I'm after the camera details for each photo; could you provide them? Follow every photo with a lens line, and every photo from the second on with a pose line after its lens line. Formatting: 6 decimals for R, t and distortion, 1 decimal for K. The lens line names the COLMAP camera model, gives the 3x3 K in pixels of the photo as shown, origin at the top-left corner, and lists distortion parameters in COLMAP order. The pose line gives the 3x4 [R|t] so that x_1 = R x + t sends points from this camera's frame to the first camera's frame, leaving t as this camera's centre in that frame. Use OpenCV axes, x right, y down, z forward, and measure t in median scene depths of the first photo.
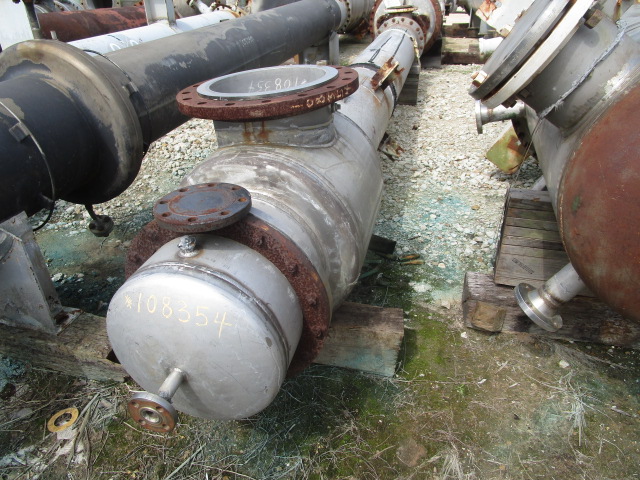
lens RADIAL K [[453.2, 0, 320.0], [0, 453.2, 240.0], [0, 0, 1]] dist [-0.010437, -0.004578]
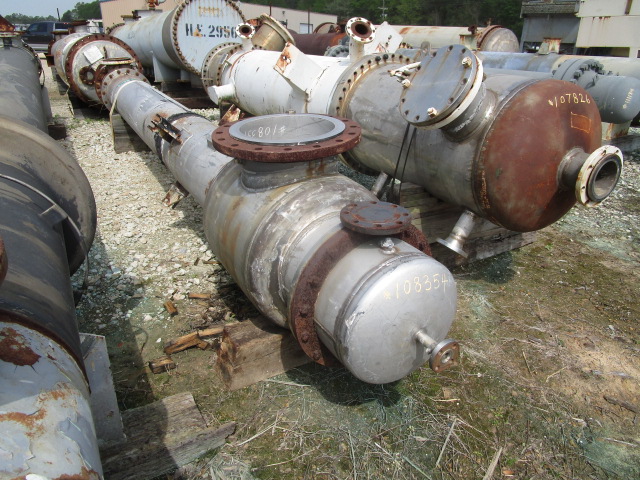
lens RADIAL K [[453.2, 0, 320.0], [0, 453.2, 240.0], [0, 0, 1]] dist [-0.010437, -0.004578]
pose [[0.713860, -0.253960, 0.652616, -0.871625], [0.308873, 0.950563, 0.032044, -0.072048], [-0.628491, 0.178700, 0.757011, 0.068361]]
